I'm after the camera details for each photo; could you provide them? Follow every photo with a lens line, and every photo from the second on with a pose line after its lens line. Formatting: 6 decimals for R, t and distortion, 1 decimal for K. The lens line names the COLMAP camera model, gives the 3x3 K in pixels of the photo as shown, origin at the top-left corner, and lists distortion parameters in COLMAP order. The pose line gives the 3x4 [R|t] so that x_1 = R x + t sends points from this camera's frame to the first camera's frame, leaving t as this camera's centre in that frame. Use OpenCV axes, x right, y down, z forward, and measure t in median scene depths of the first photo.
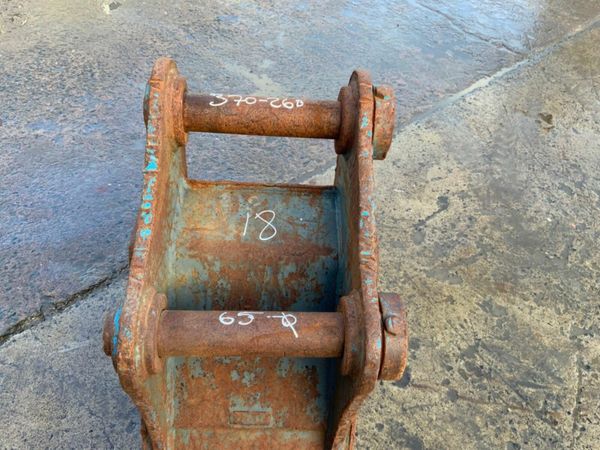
lens RADIAL K [[498.8, 0, 297.2], [0, 498.8, 225.1], [0, 0, 1]] dist [0.058884, -0.090296]
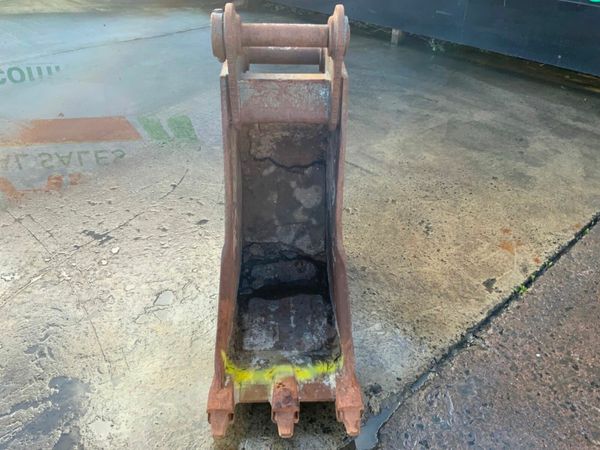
lens RADIAL K [[498.8, 0, 300.7], [0, 498.8, 223.3], [0, 0, 1]] dist [0.058884, -0.090296]
pose [[-0.995096, -0.071885, -0.067945, -0.023999], [-0.078766, 0.160373, 0.983909, -0.883564], [-0.059831, 0.984435, -0.165249, 0.920615]]
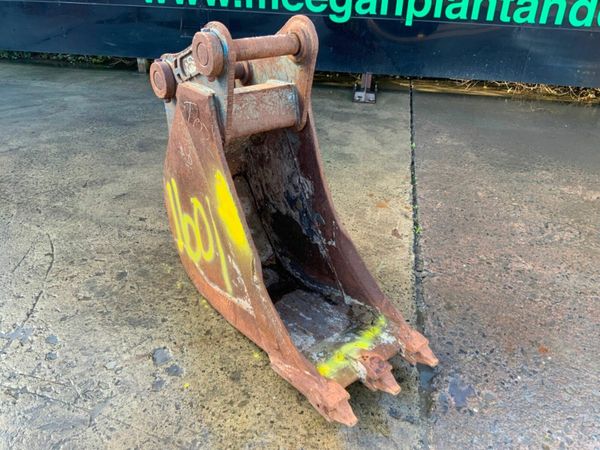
lens RADIAL K [[498.8, 0, 299.2], [0, 498.8, 222.2], [0, 0, 1]] dist [0.058884, -0.090296]
pose [[-0.782320, 0.214734, -0.584692, 0.503398], [-0.511753, 0.313539, 0.799877, -0.753872], [0.355084, 0.924977, -0.135397, 0.904574]]
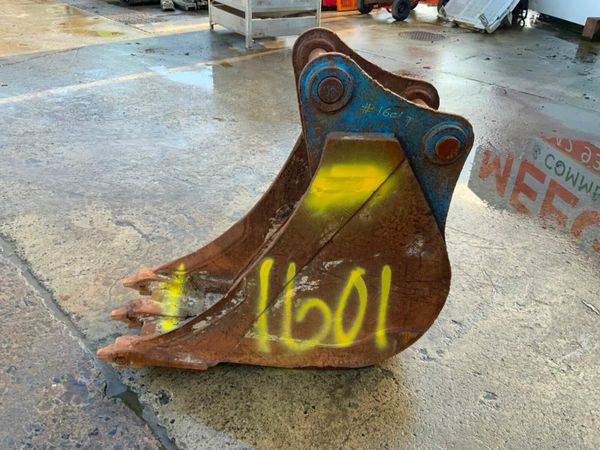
lens RADIAL K [[498.8, 0, 300.4], [0, 498.8, 224.2], [0, 0, 1]] dist [0.058884, -0.090296]
pose [[-0.043919, -0.591713, 0.804951, -0.820672], [0.694295, 0.561276, 0.450471, -0.352982], [-0.718350, 0.578658, 0.386173, 0.331071]]
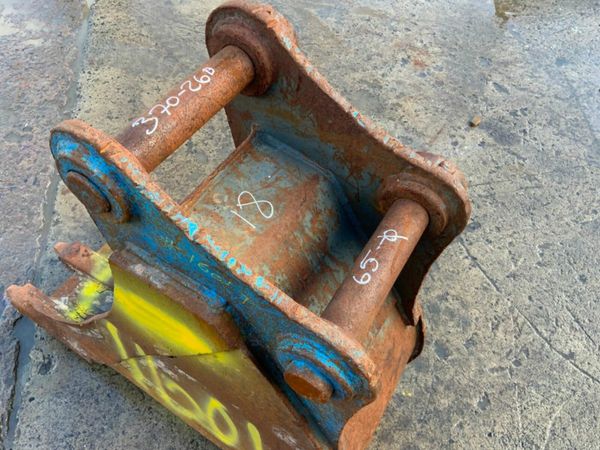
lens RADIAL K [[498.8, 0, 300.7], [0, 498.8, 231.5], [0, 0, 1]] dist [0.058884, -0.090296]
pose [[0.544528, -0.711180, 0.444649, -0.228003], [0.621950, 0.698053, 0.354823, -0.119186], [-0.562732, 0.083339, 0.822428, 0.098937]]
